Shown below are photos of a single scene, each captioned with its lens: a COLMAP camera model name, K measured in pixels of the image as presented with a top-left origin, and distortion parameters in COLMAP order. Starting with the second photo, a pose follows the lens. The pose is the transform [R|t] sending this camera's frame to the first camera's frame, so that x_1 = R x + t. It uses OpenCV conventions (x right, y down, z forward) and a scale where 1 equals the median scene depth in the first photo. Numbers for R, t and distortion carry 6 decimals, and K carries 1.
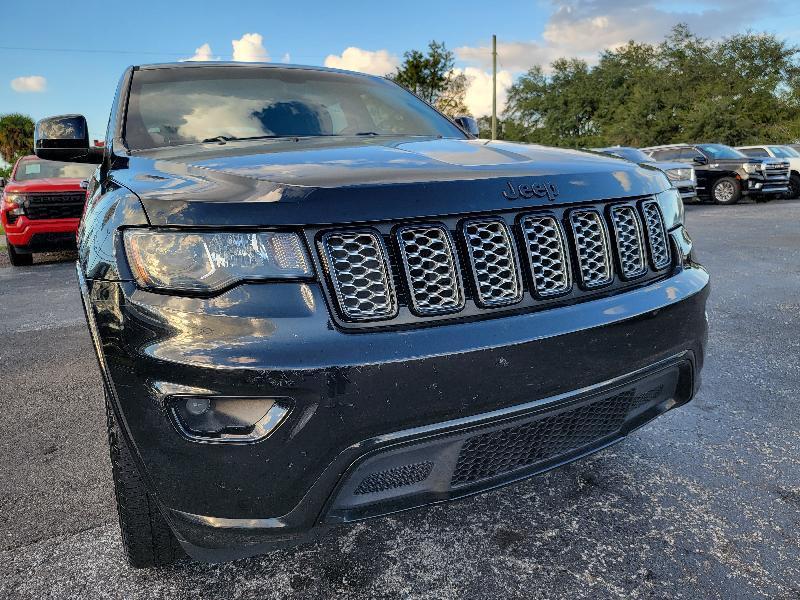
lens RADIAL K [[558.9, 0, 407.9], [0, 558.9, 298.8], [0, 0, 1]] dist [0.083955, -0.074410]
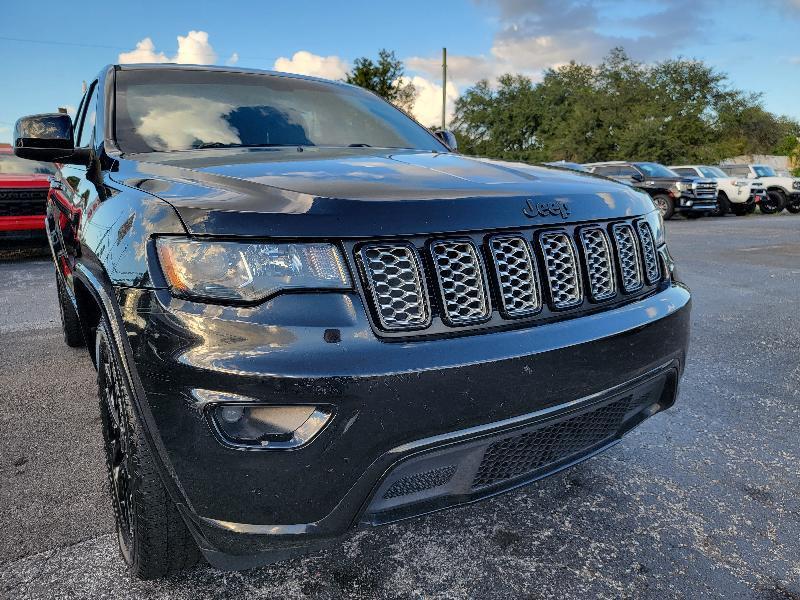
lens RADIAL K [[558.9, 0, 407.9], [0, 558.9, 298.8], [0, 0, 1]] dist [0.083955, -0.074410]
pose [[0.995042, 0.012751, 0.098638, -0.106974], [-0.011597, 0.999858, -0.012266, -0.004372], [-0.098780, 0.011061, 0.995048, -0.024100]]
